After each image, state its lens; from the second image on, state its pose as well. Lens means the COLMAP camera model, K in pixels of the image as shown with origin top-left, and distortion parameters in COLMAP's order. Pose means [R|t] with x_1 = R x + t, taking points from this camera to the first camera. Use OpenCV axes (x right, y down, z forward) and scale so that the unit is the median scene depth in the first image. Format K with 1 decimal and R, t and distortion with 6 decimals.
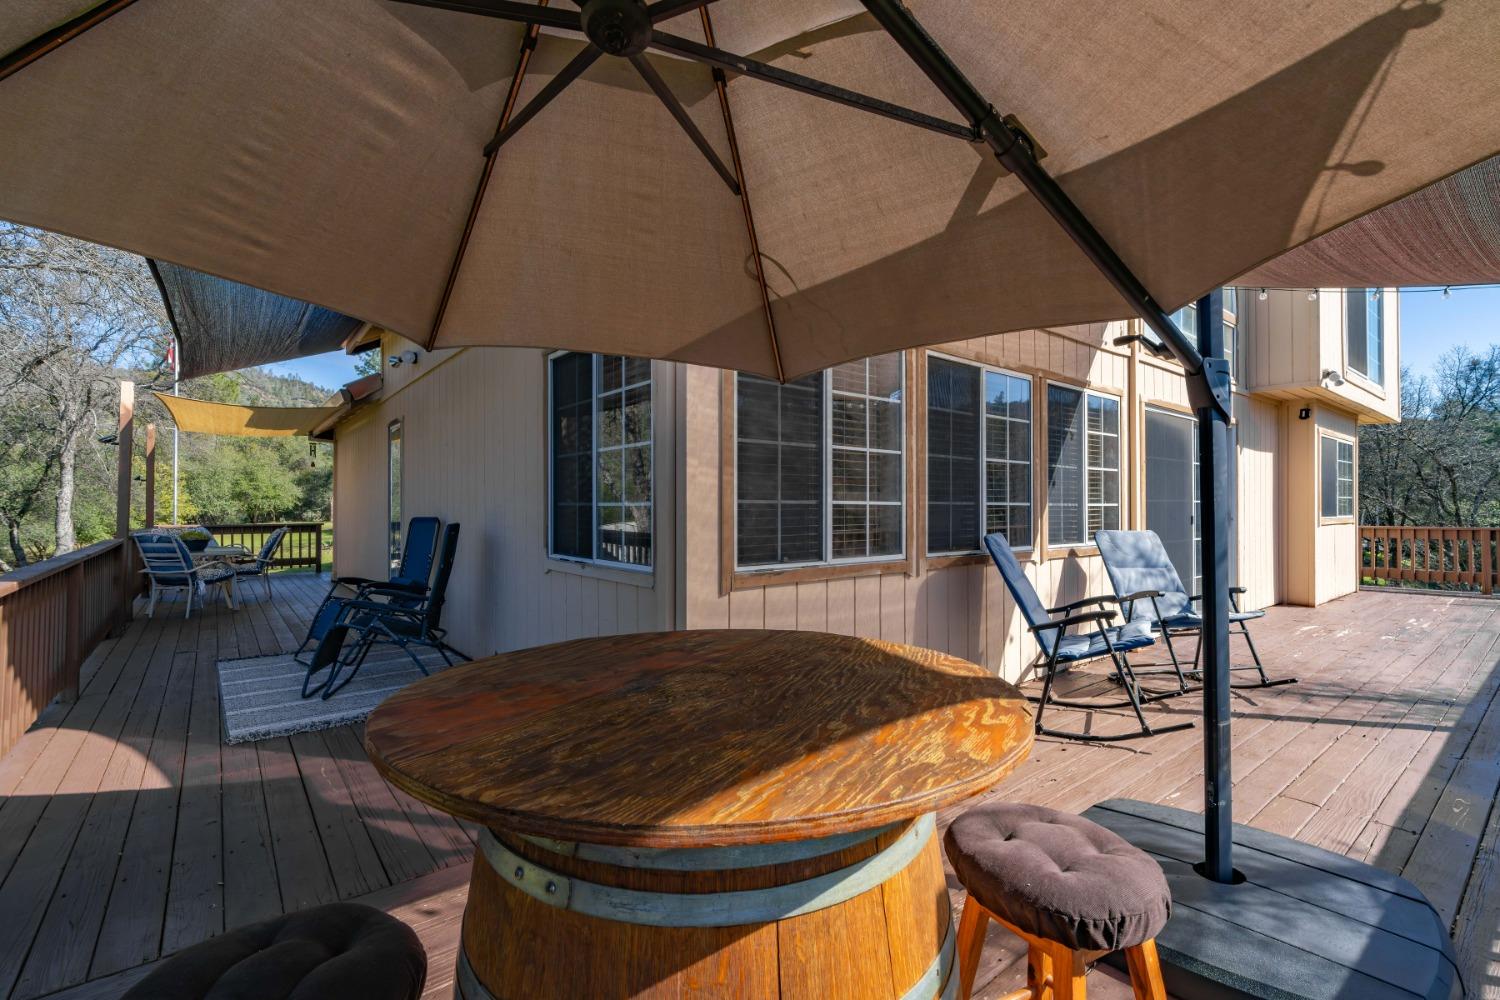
lens RADIAL K [[678.8, 0, 743.8], [0, 678.8, 505.0], [0, 0, 1]] dist [-0.010199, 0.003792]
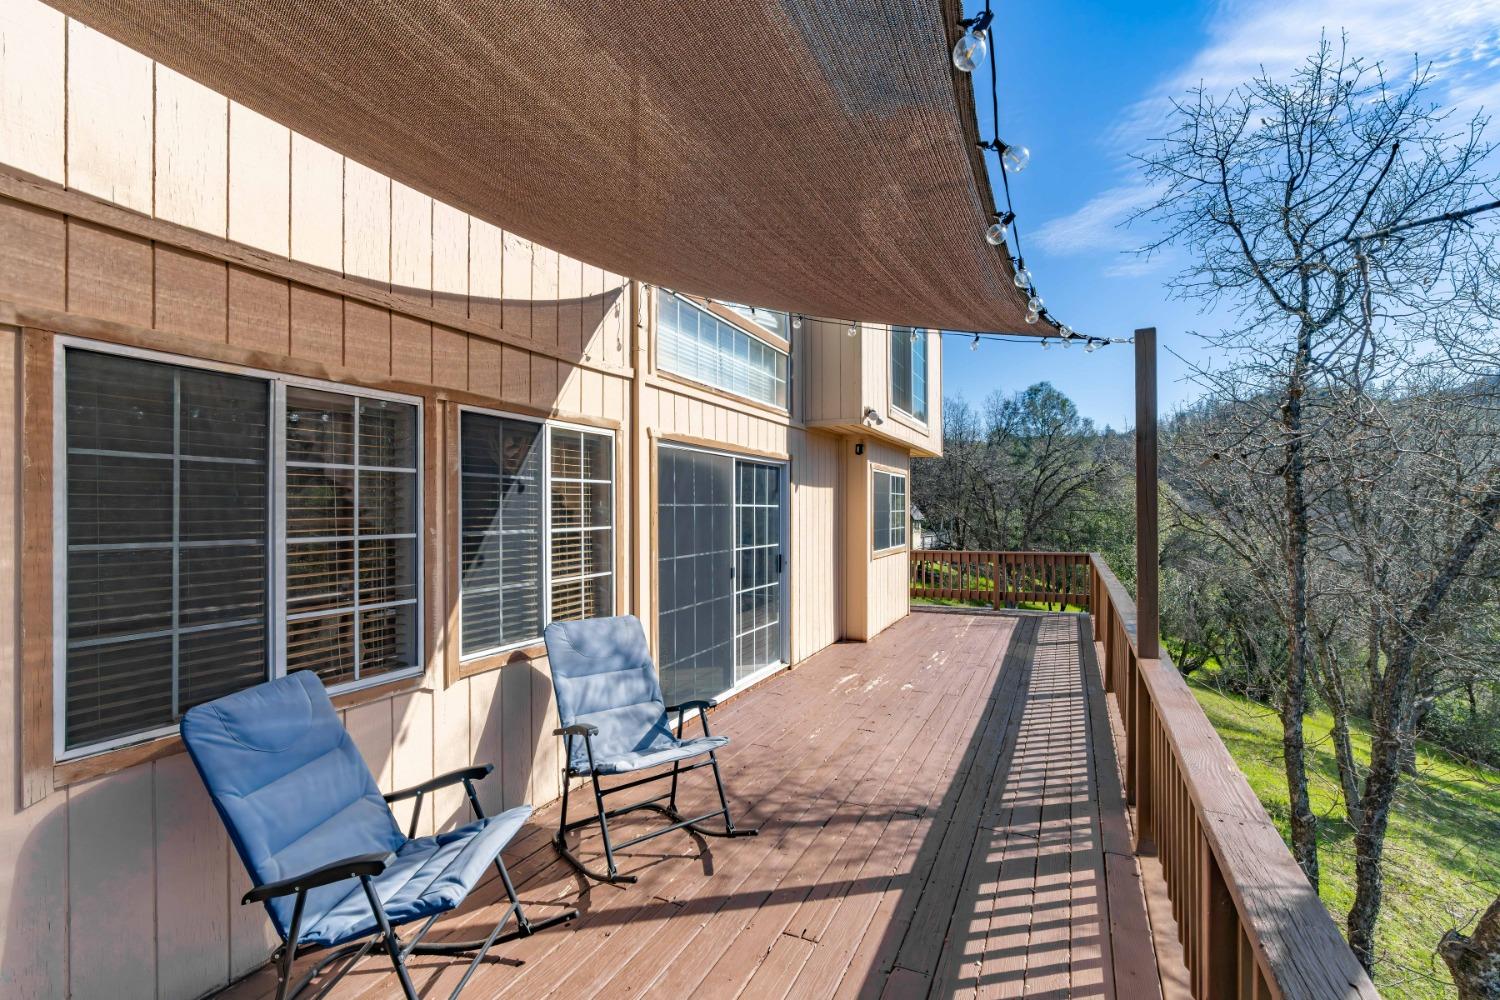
lens RADIAL K [[678.8, 0, 759.0], [0, 678.8, 505.9], [0, 0, 1]] dist [-0.010199, 0.003792]
pose [[0.898593, 0.001532, 0.438780, 0.302090], [-0.005582, 0.999953, 0.007940, -0.067298], [-0.438747, -0.009584, 0.898560, 0.200709]]
